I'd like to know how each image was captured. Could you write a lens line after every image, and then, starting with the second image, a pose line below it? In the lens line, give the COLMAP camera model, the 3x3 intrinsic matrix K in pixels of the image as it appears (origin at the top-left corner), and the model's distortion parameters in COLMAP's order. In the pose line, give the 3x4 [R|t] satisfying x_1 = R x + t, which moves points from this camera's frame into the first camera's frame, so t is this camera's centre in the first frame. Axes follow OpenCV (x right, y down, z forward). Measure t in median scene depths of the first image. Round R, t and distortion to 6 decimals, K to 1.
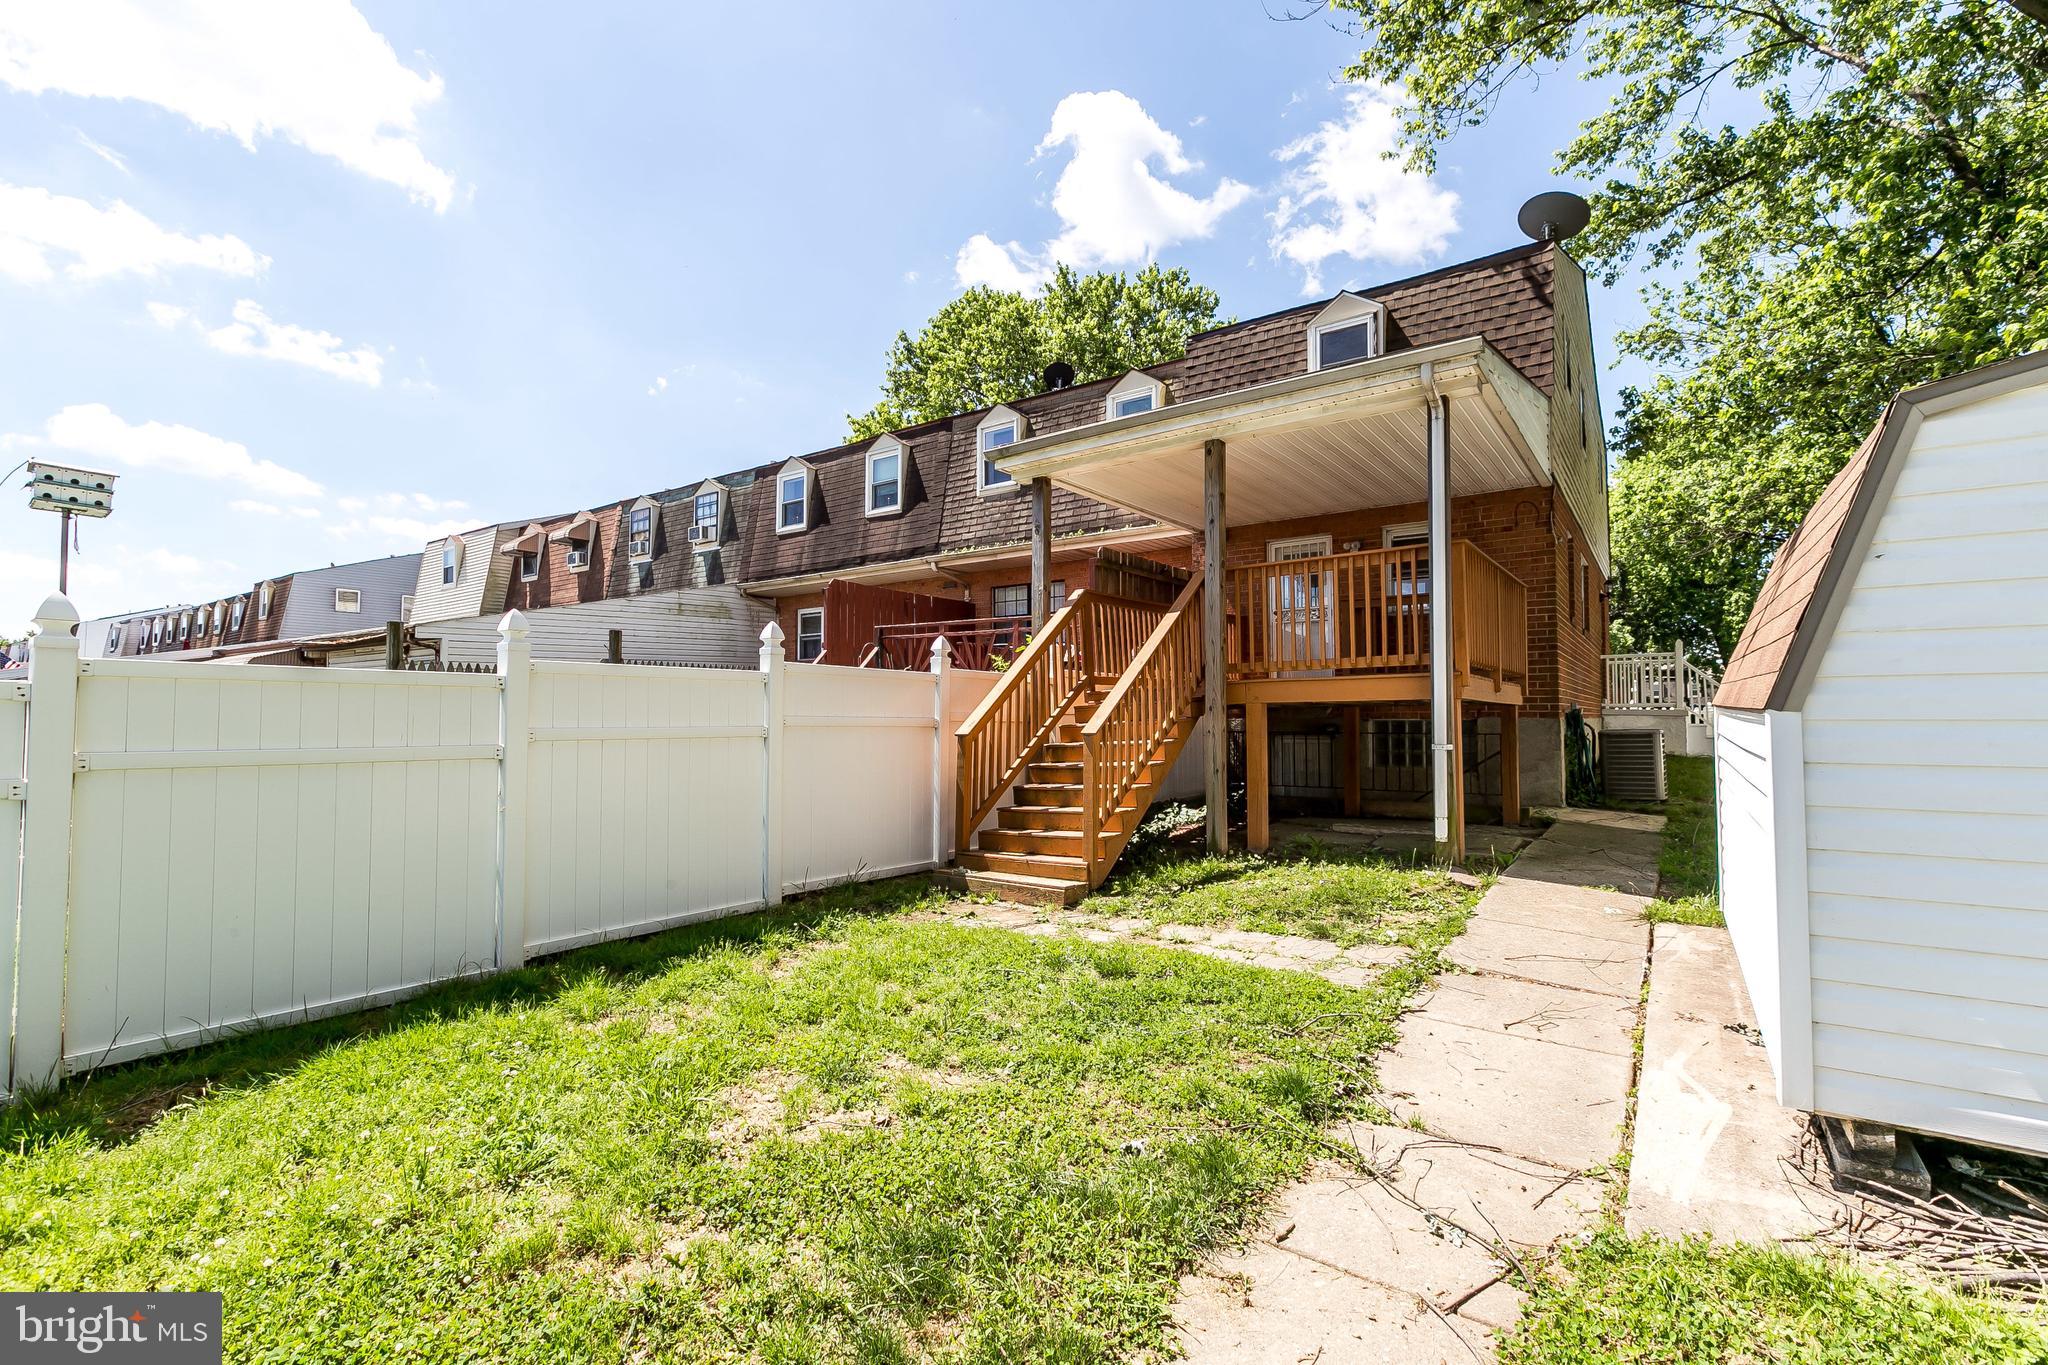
lens RADIAL K [[908.7, 0, 1023.5], [0, 908.7, 674.8], [0, 0, 1]] dist [0.004628, 0.000433]
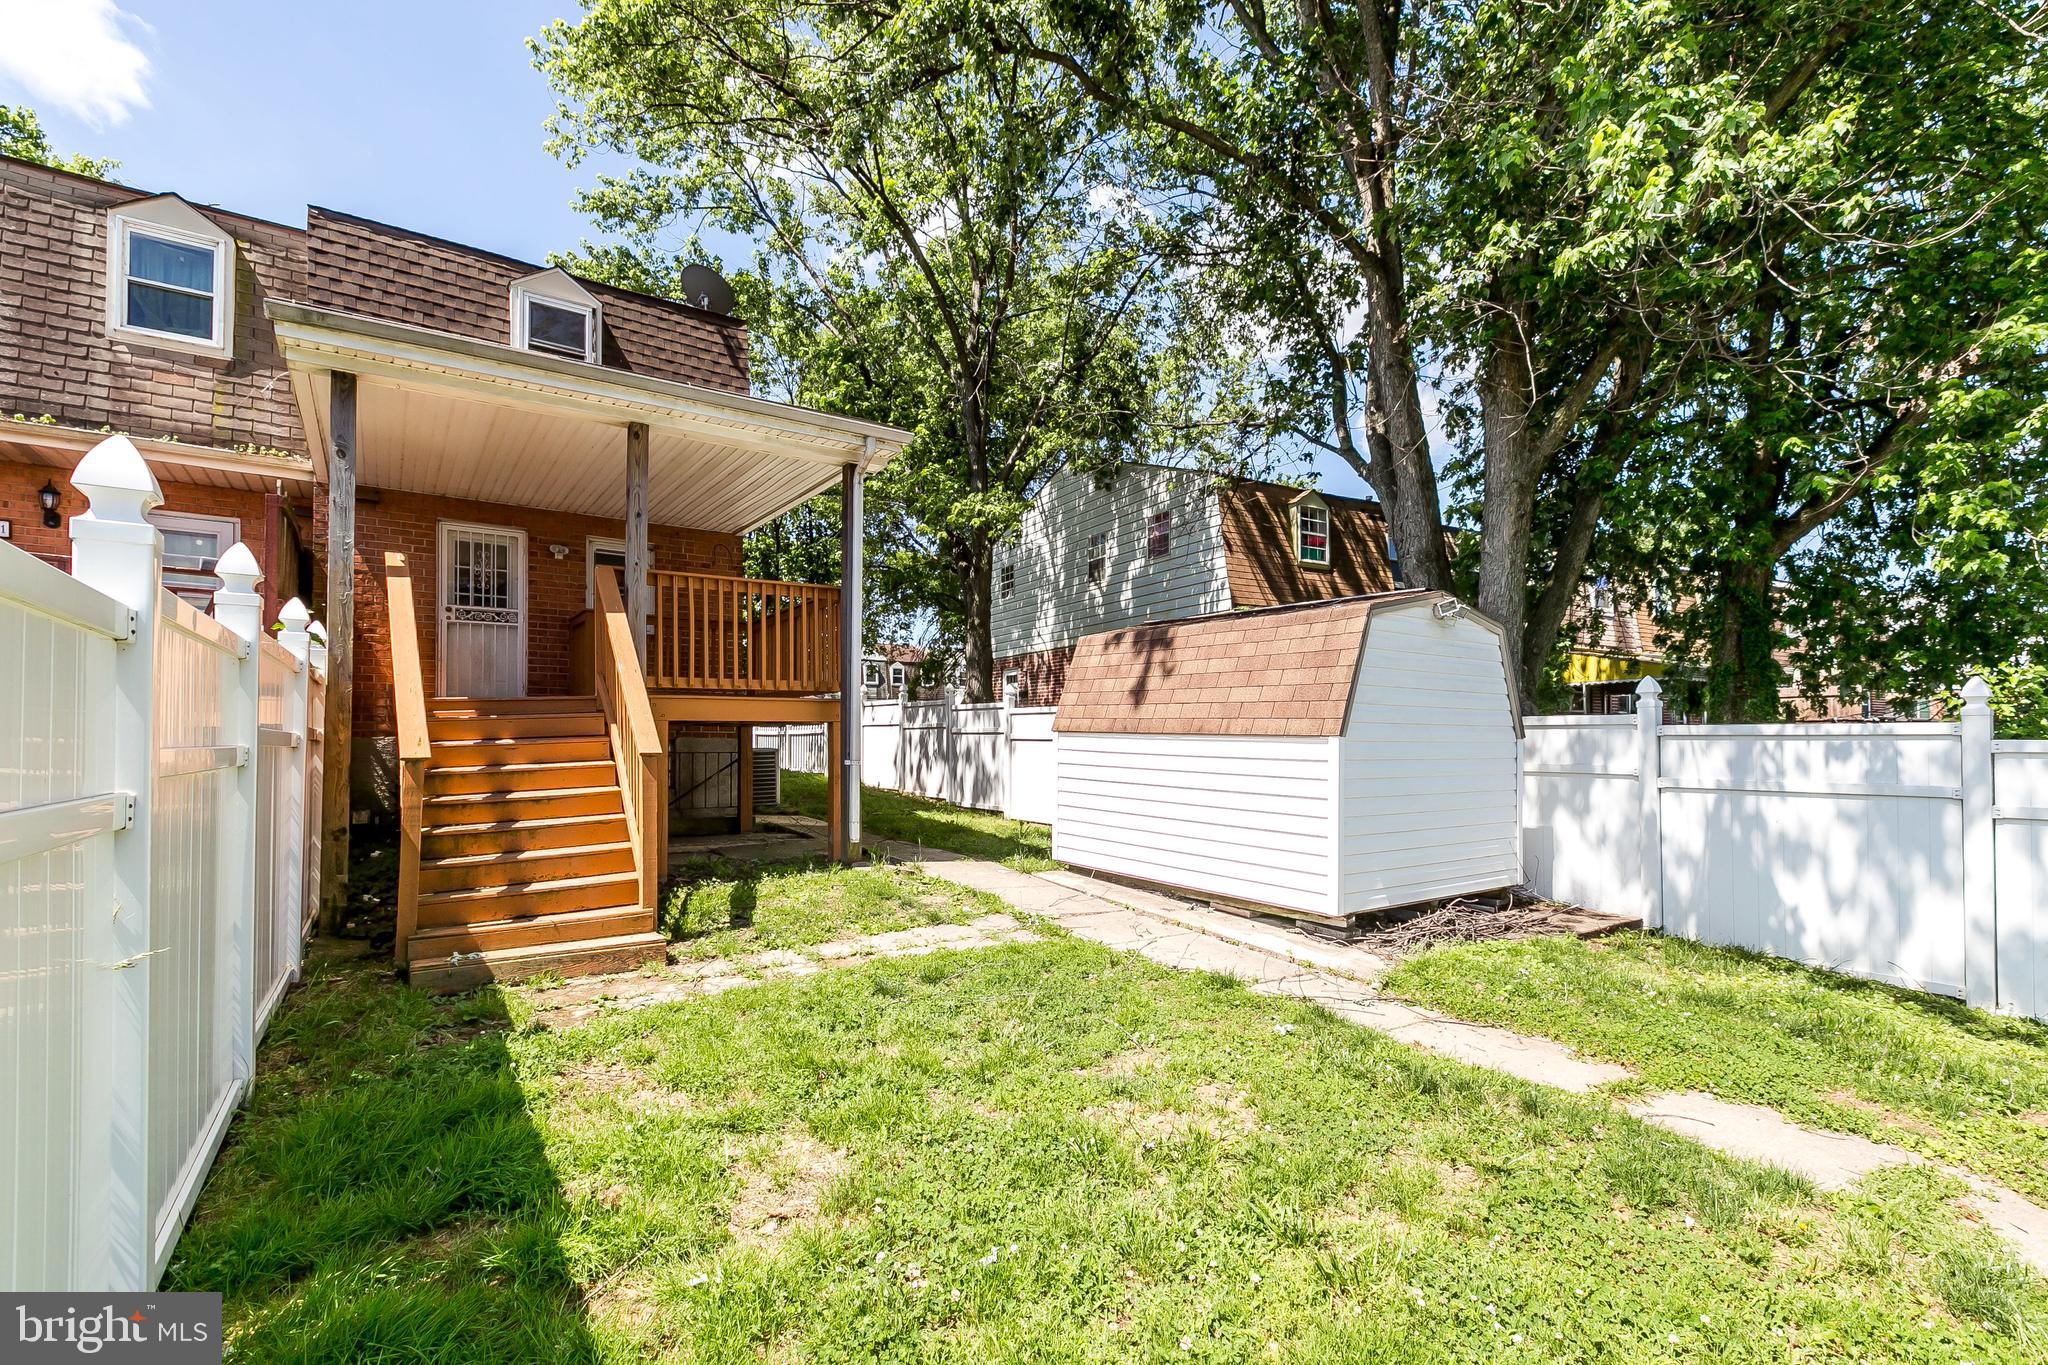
lens RADIAL K [[925.4, 0, 1024.0], [0, 925.4, 738.1], [0, 0, 1]] dist [0.001145, -0.000037]
pose [[0.342170, 0.008497, 0.939600, -0.360041], [-0.050915, 0.998658, 0.009511, 0.015437], [-0.938258, -0.051094, 0.342144, 0.229984]]
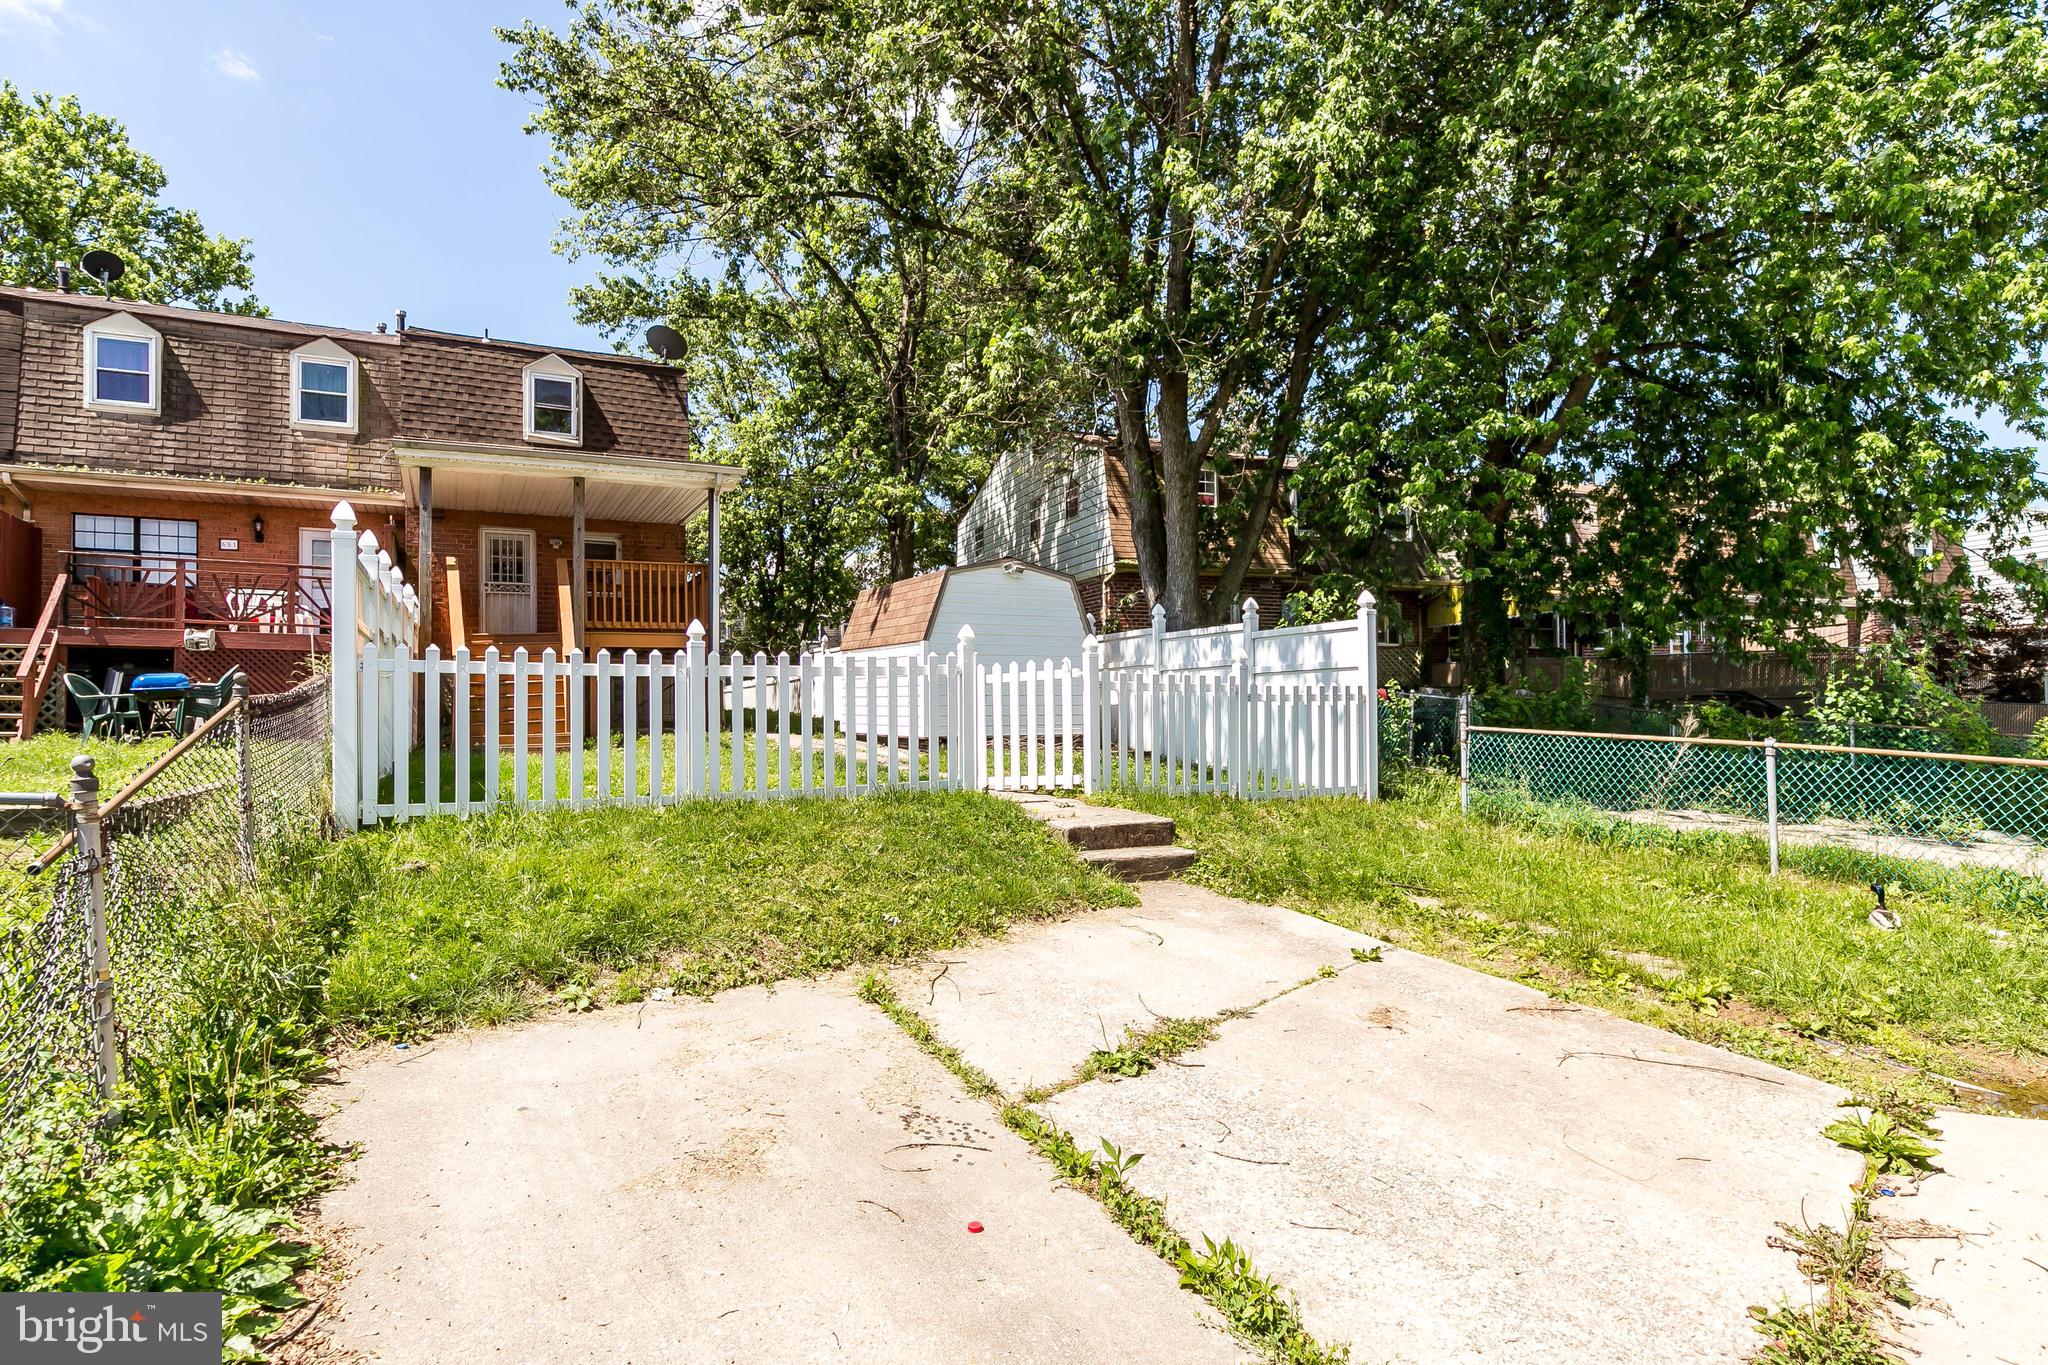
lens RADIAL K [[1093.3, 0, 1024.2], [0, 1093.3, 707.1], [0, 0, 1]] dist [0.000660, 0.000008]
pose [[0.455777, 0.007158, 0.890065, -0.789435], [-0.033402, 0.999401, 0.009067, 0.068161], [-0.889467, -0.033863, 0.455743, -0.390357]]
